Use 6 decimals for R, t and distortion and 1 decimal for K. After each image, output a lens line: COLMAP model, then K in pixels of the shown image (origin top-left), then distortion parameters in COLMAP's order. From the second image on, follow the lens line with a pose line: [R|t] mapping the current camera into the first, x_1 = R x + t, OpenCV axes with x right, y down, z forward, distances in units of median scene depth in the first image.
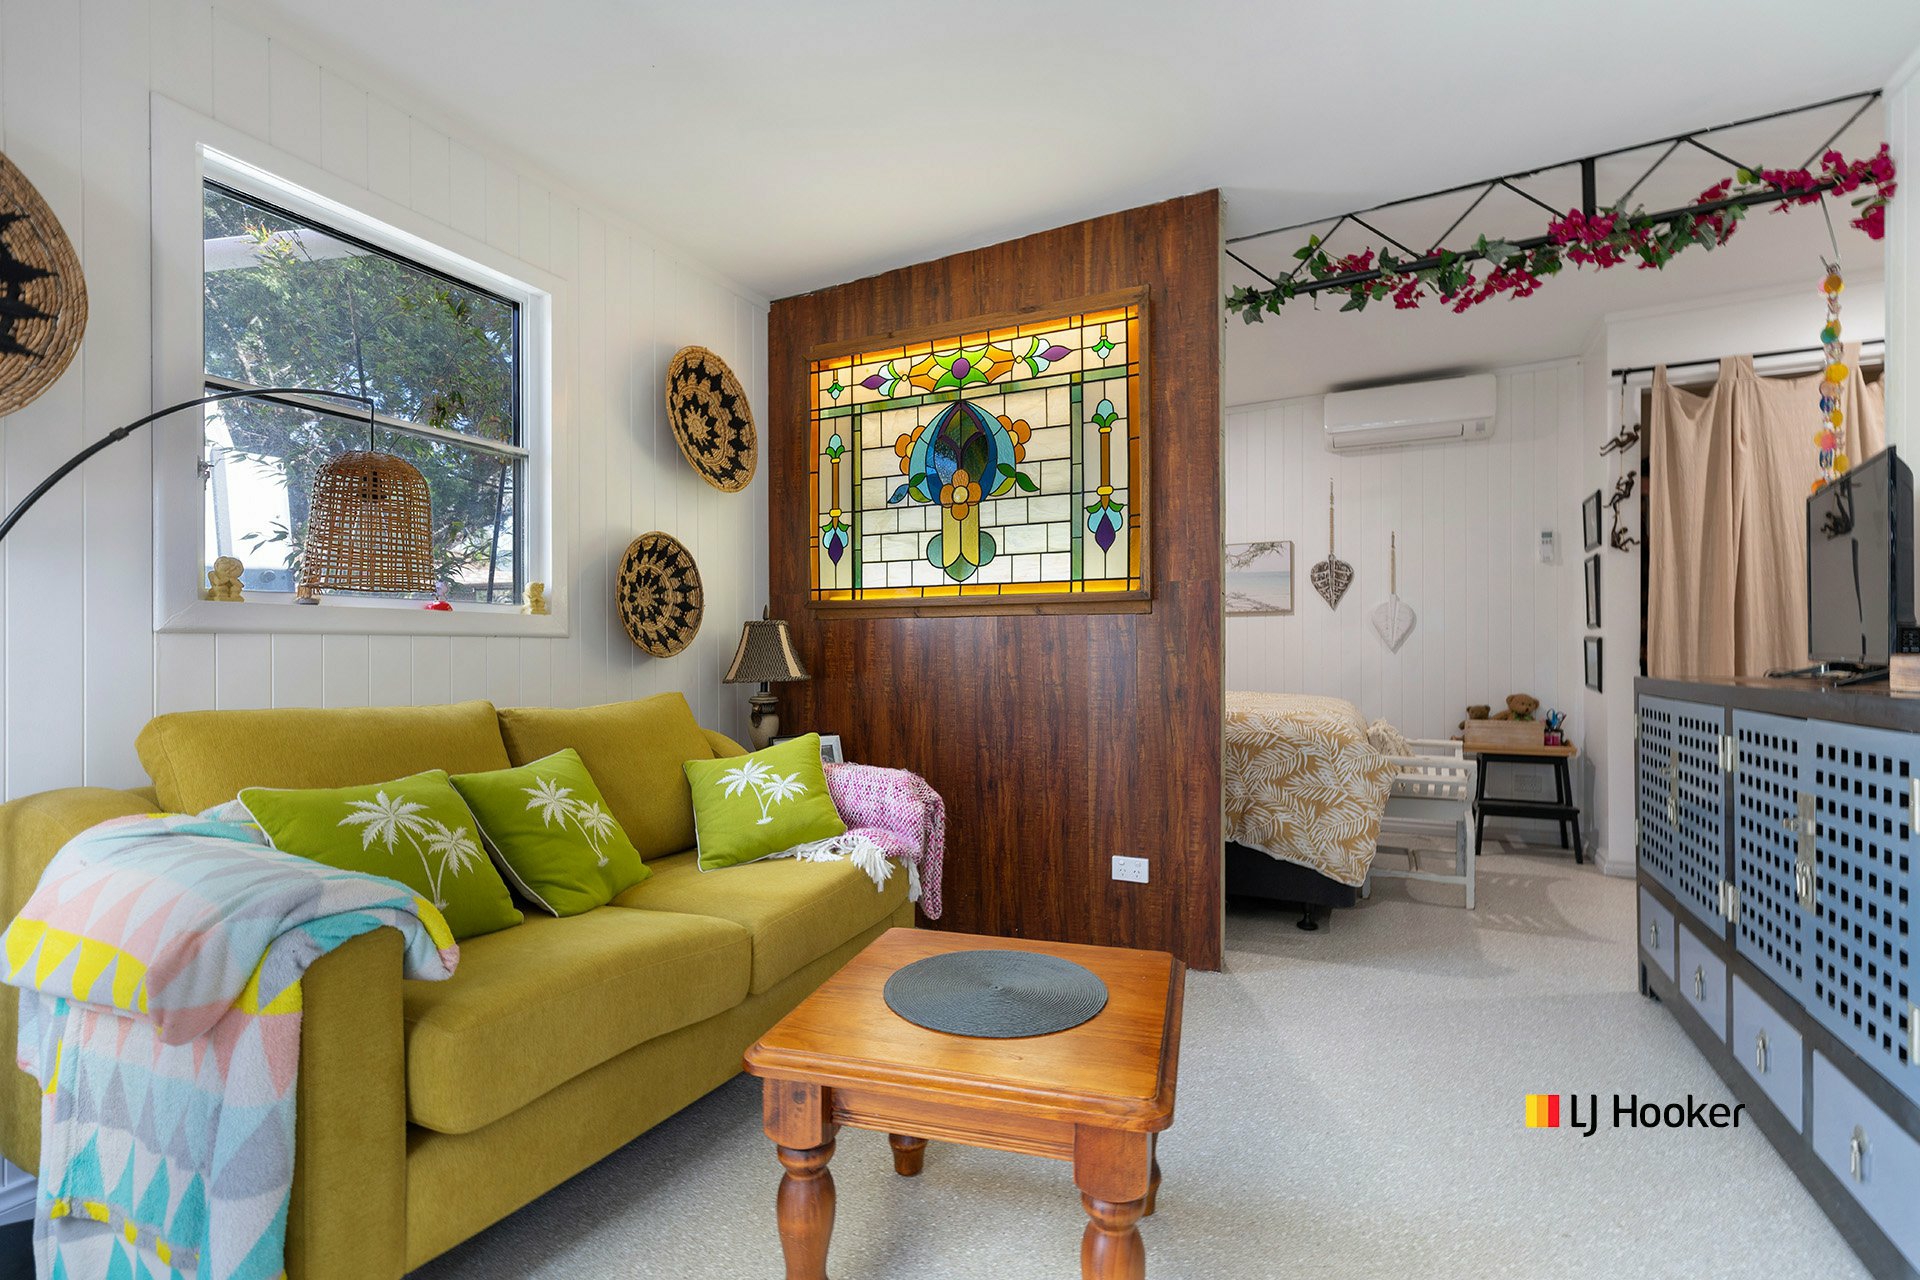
lens RADIAL K [[873.4, 0, 953.5], [0, 873.4, 623.7], [0, 0, 1]] dist [0.003586, 0.000838]
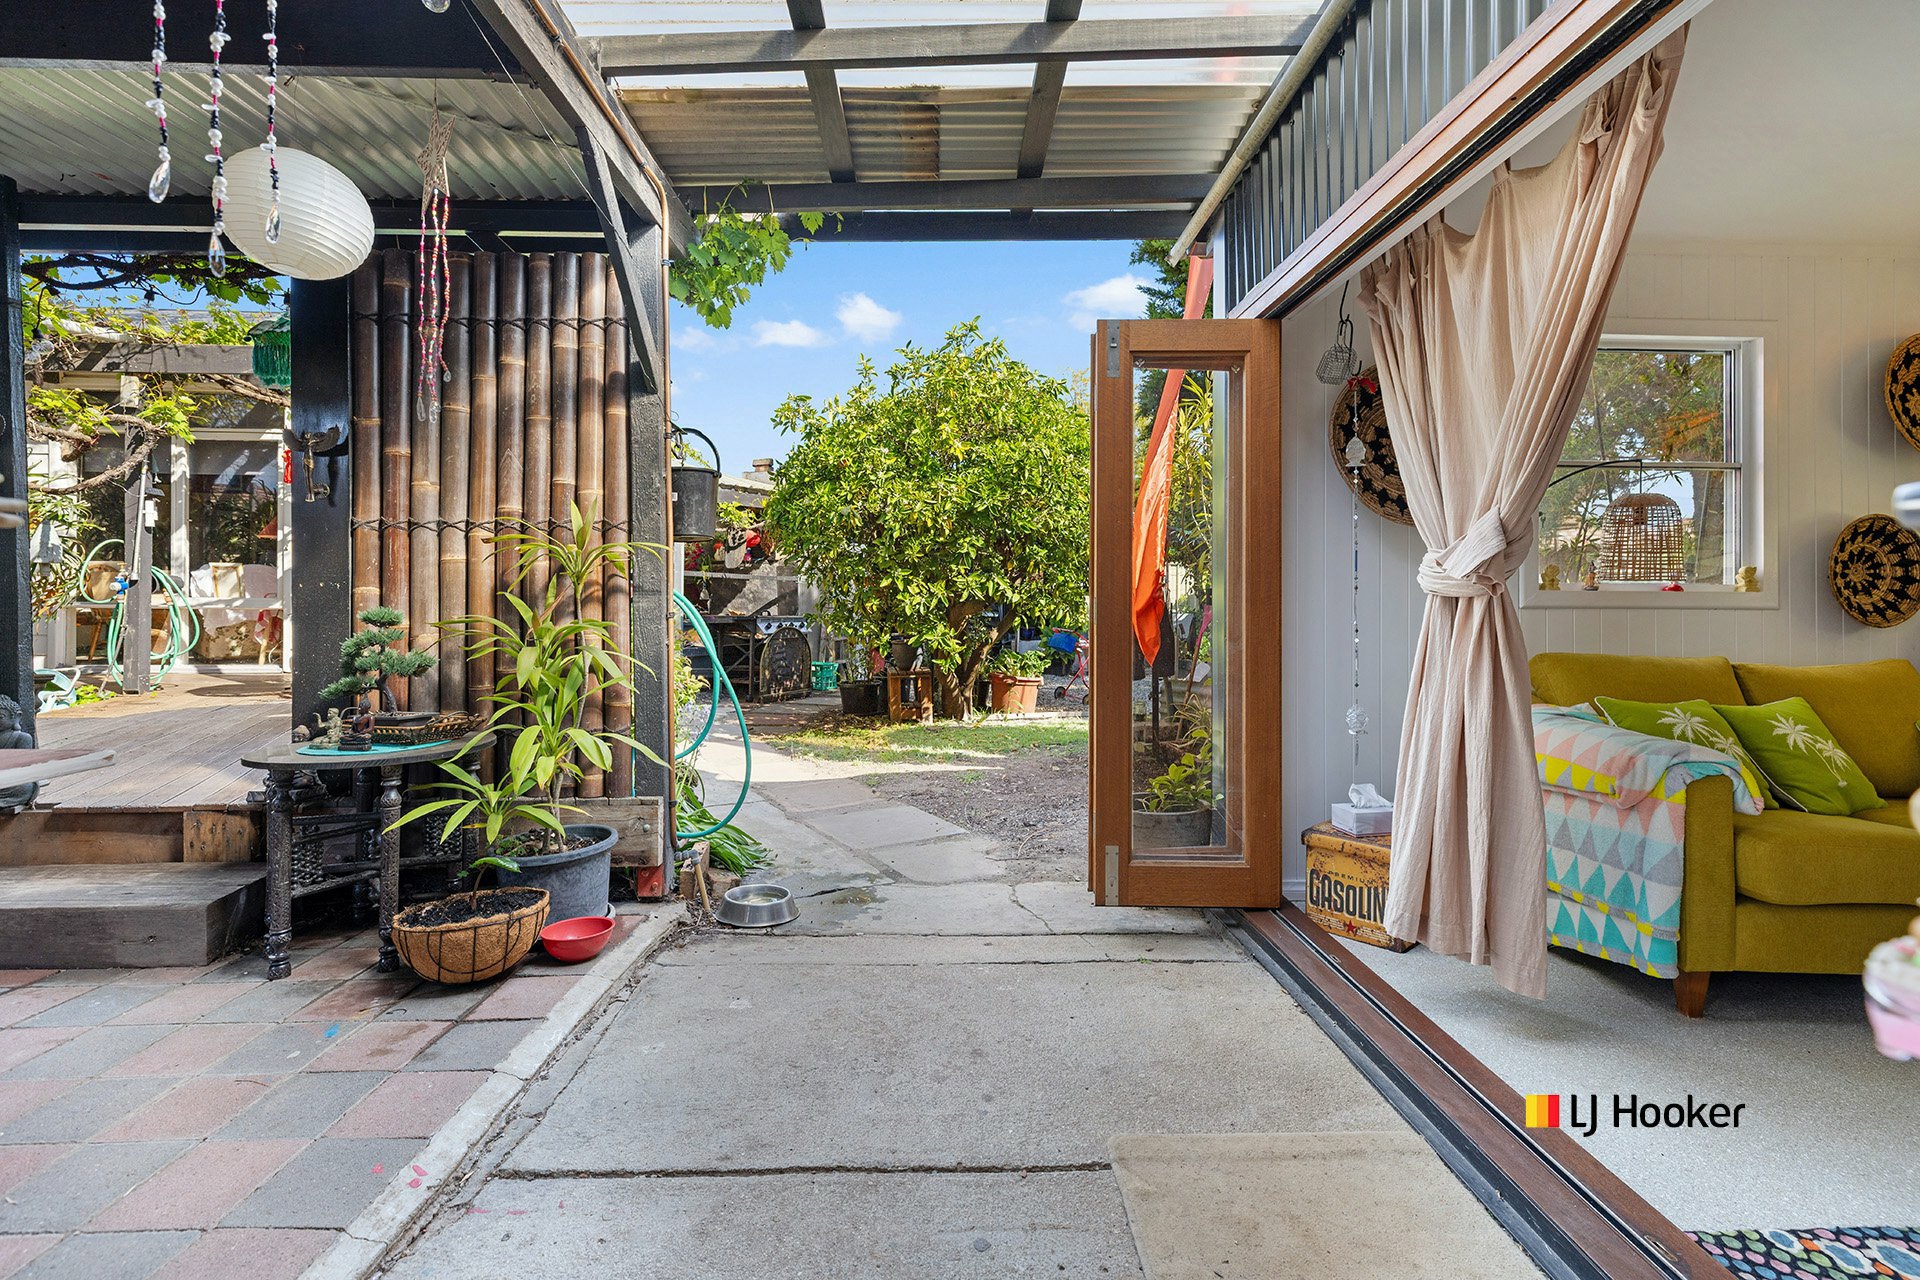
lens RADIAL K [[887.4, 0, 951.7], [0, 887.4, 601.8], [0, 0, 1]] dist [0.002413, 0.000292]
pose [[0.479921, 0.004181, -0.877302, 0.102230], [0.020512, 0.999662, 0.015985, -0.039815], [0.877072, -0.025667, 0.479673, -0.639030]]
